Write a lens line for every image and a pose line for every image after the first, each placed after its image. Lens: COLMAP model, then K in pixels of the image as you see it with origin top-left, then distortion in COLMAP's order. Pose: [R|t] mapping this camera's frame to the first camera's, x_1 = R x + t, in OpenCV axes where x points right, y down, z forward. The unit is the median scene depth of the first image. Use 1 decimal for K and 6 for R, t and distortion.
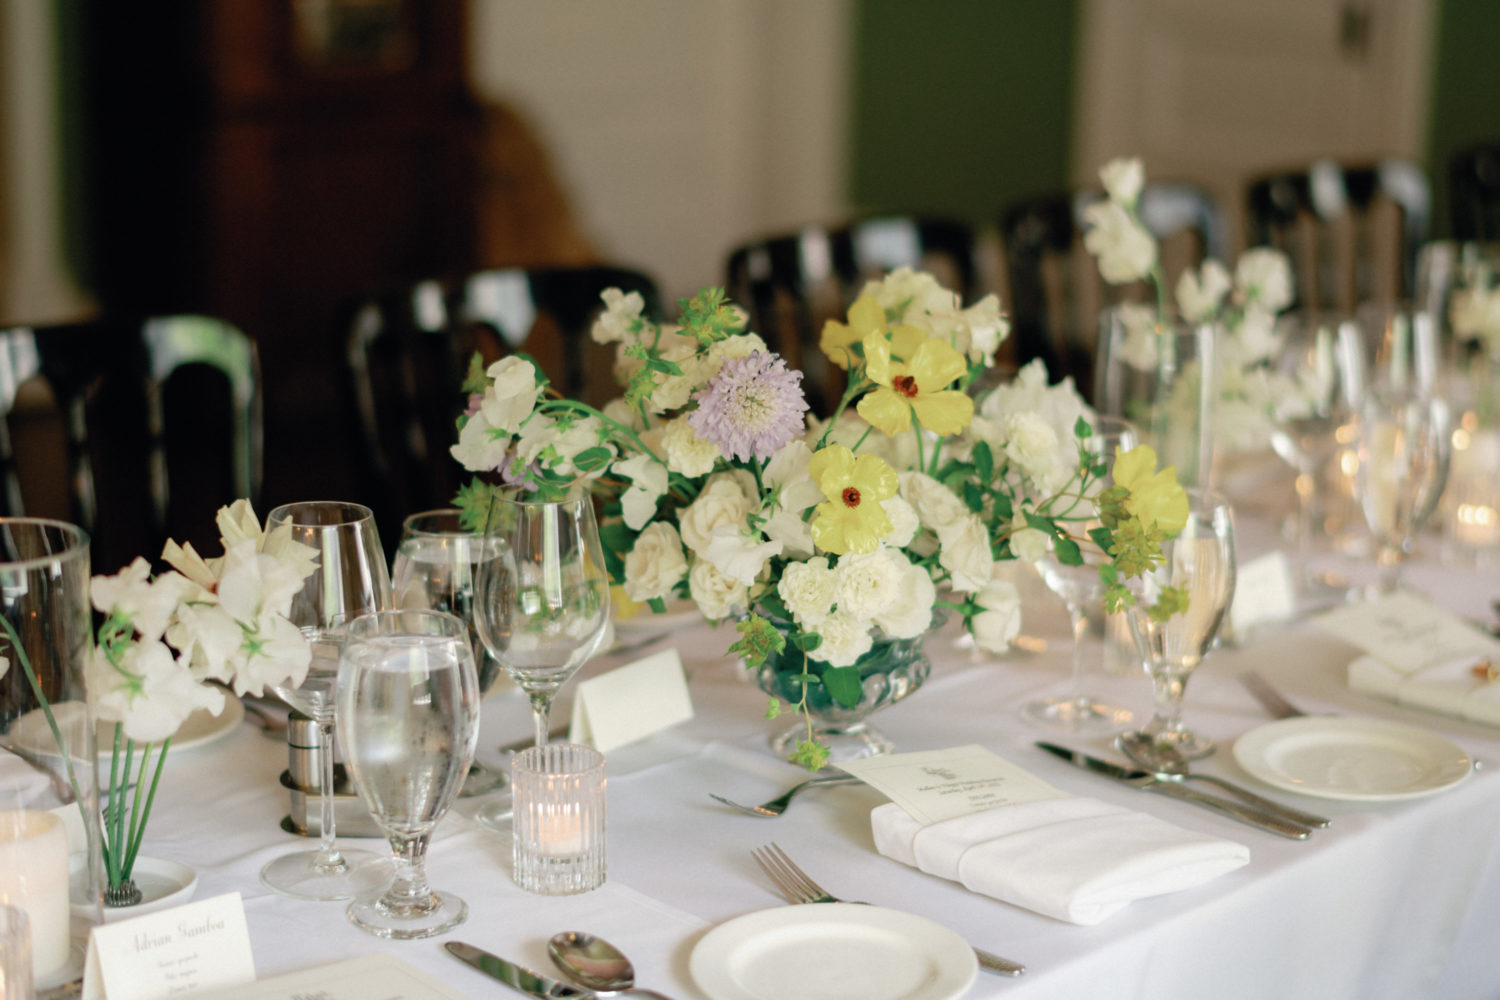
lens RADIAL K [[2573.5, 0, 750.0], [0, 2573.5, 500.0], [0, 0, 1]] dist [-0.040442, -0.262747]
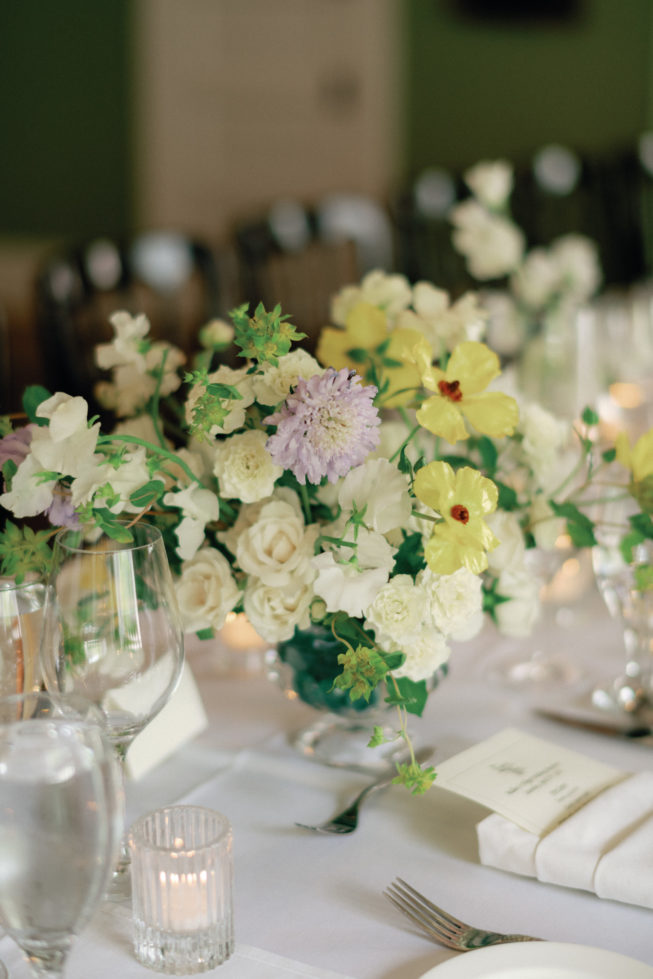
lens RADIAL K [[1679.7, 0, 326.5], [0, 1679.7, 489.5], [0, 0, 1]] dist [-0.040442, -0.262747]
pose [[0.959412, -0.091710, 0.266681, -0.162996], [0.081714, 0.995482, 0.048366, -0.042013], [-0.269912, -0.024611, 0.962570, 0.387193]]
